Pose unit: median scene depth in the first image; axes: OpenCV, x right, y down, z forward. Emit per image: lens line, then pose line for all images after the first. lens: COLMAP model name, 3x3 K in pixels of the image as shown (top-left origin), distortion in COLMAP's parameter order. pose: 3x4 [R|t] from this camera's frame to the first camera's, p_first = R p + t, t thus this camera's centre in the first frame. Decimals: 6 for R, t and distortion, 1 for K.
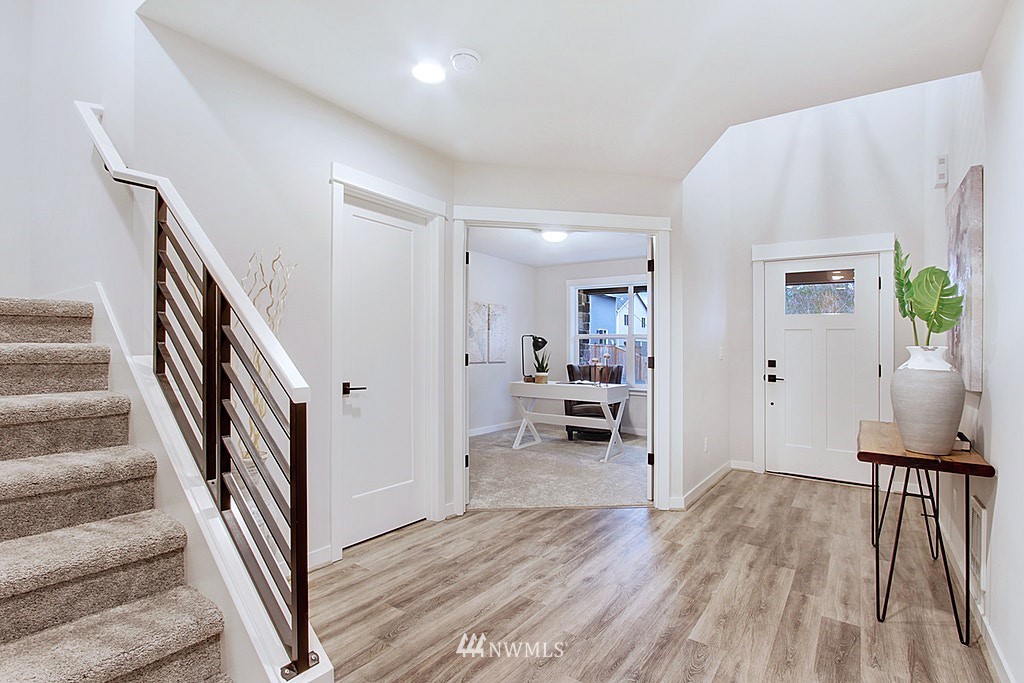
lens RADIAL K [[480.7, 0, 517.6], [0, 480.7, 346.9], [0, 0, 1]] dist [-0.038769, 0.000408]
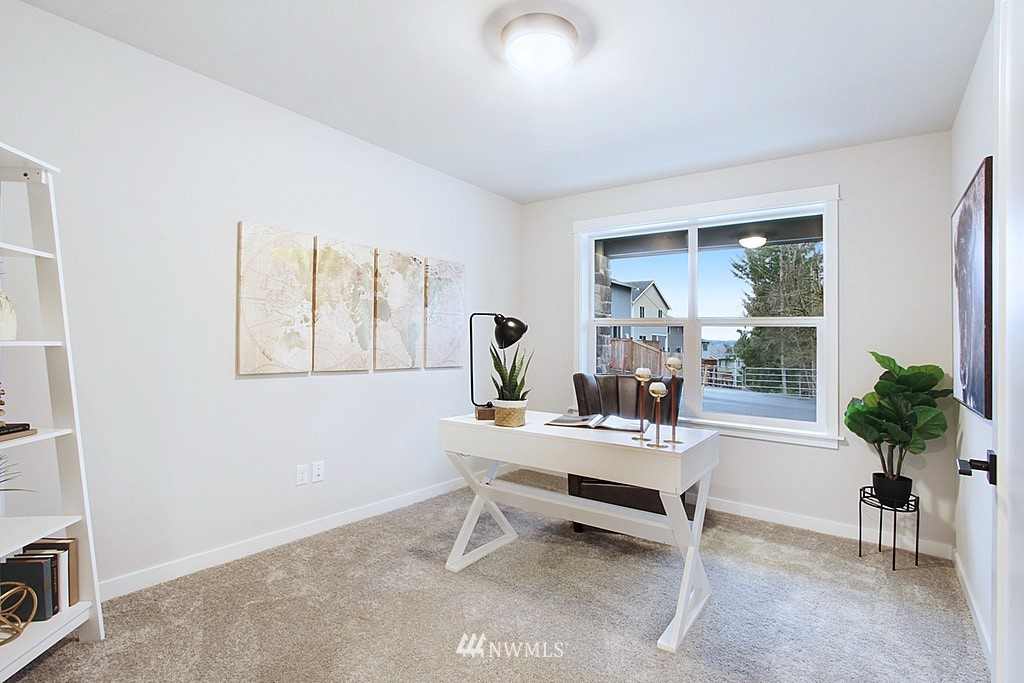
lens RADIAL K [[480.7, 0, 517.6], [0, 480.7, 346.9], [0, 0, 1]] dist [-0.038769, 0.000408]
pose [[0.999696, 0.010036, -0.022500, 0.061153], [-0.009713, 0.999849, 0.014430, 0.000443], [0.022641, -0.014208, 0.999643, 0.543885]]
